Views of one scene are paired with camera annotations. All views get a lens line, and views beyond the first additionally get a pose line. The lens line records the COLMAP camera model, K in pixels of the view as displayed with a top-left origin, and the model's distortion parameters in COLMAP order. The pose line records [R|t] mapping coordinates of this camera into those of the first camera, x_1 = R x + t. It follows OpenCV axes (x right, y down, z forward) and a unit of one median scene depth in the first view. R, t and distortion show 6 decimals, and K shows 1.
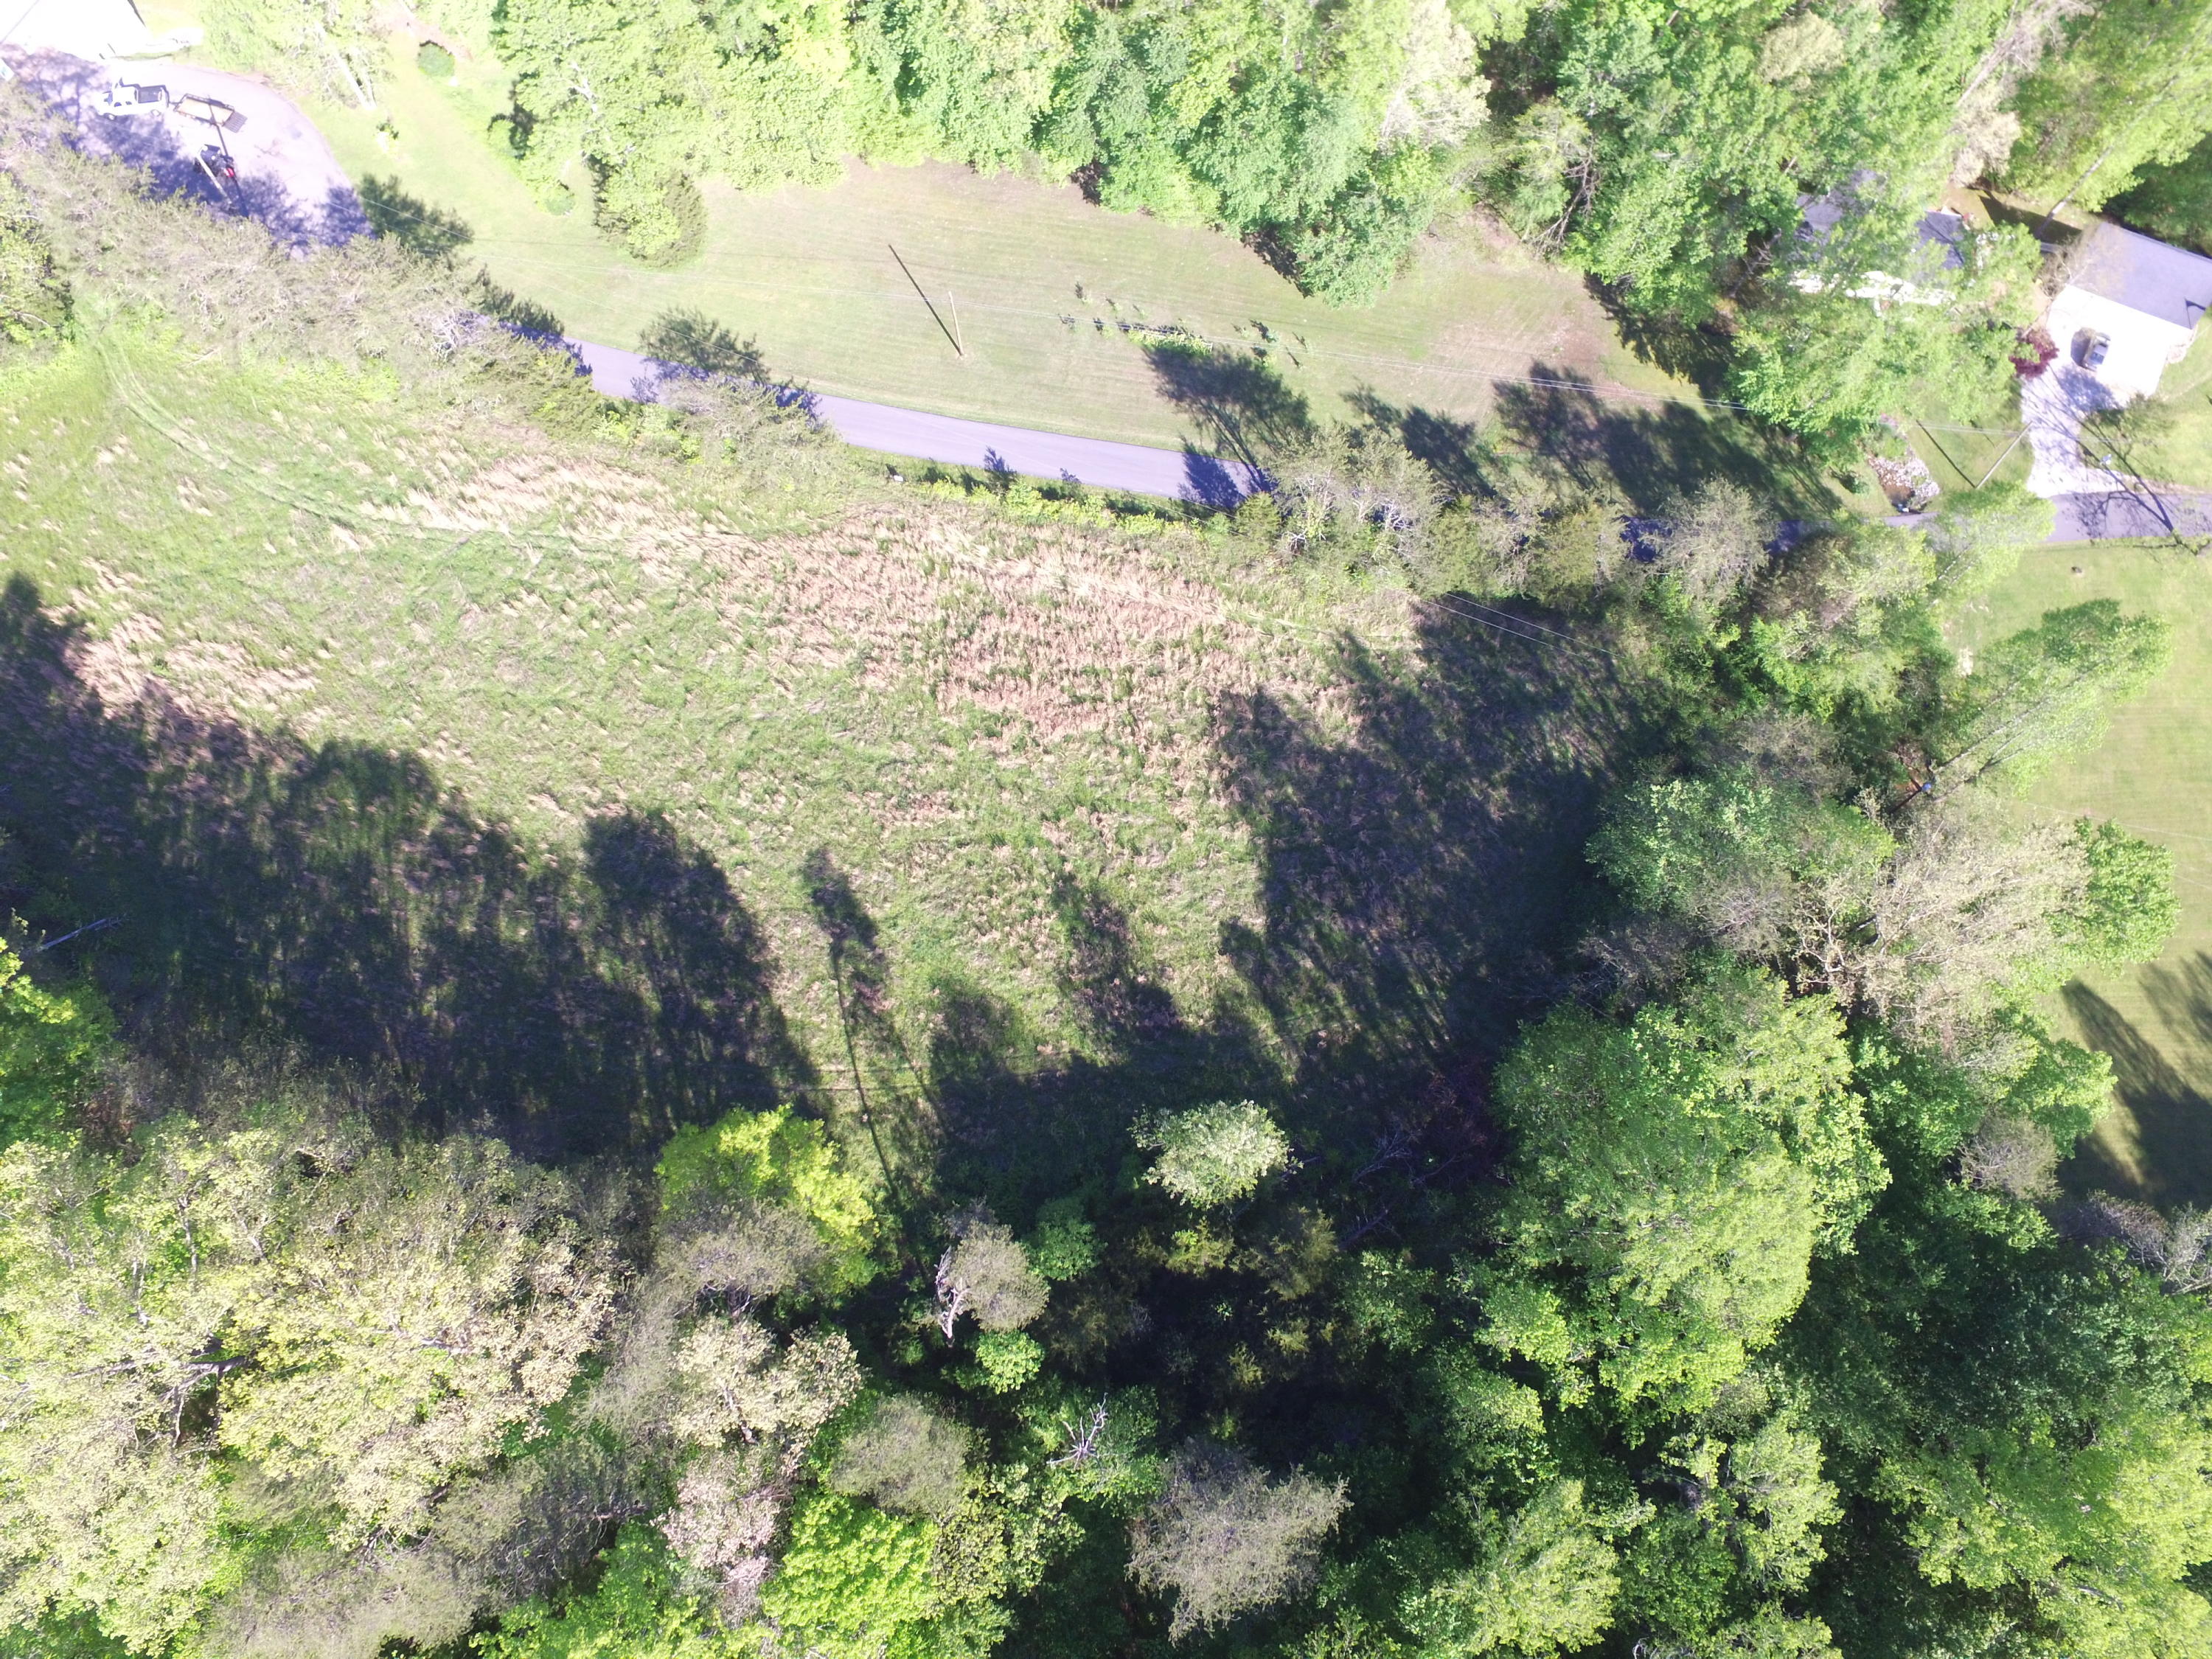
lens RADIAL K [[1511.6, 0, 1113.9], [0, 1511.6, 816.1], [0, 0, 1]] dist [-0.117293, 0.094170]
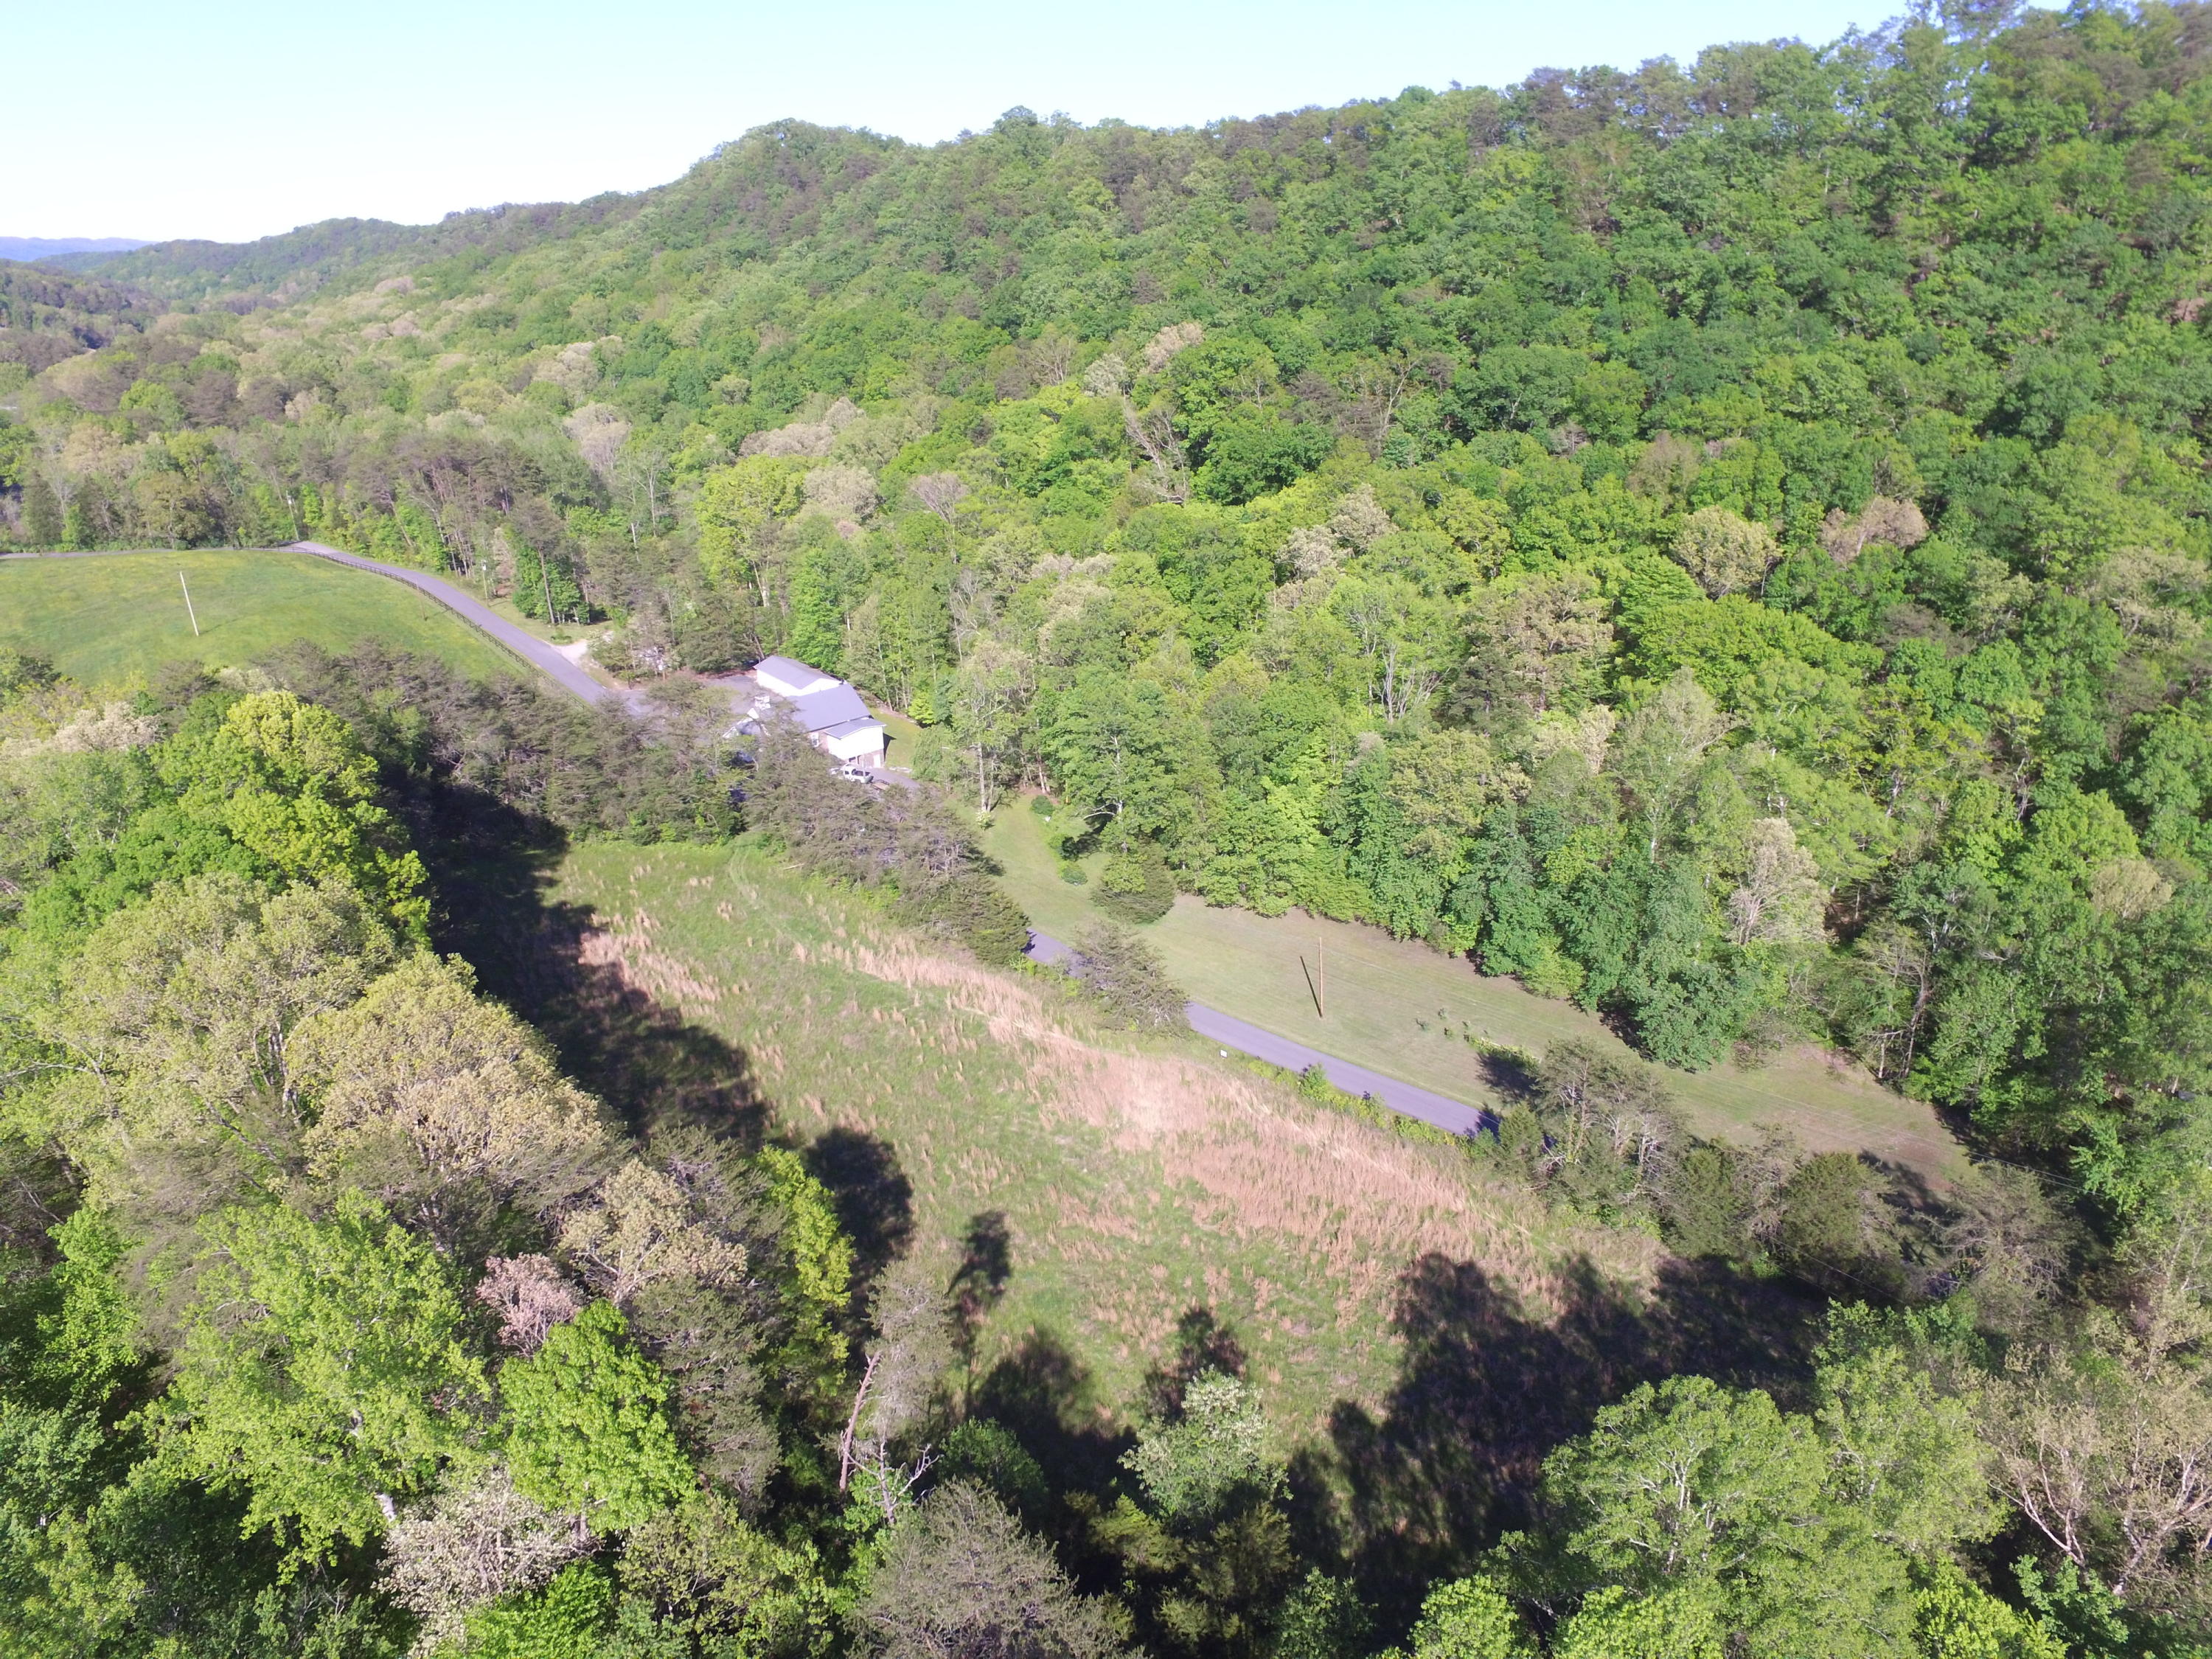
lens RADIAL K [[1511.6, 0, 1113.9], [0, 1511.6, 816.1], [0, 0, 1]] dist [-0.117293, 0.094170]
pose [[0.884395, 0.147761, -0.442733, 0.276879], [-0.425082, 0.646717, -0.633295, 0.438968], [0.192747, 0.748281, 0.634763, 0.131843]]
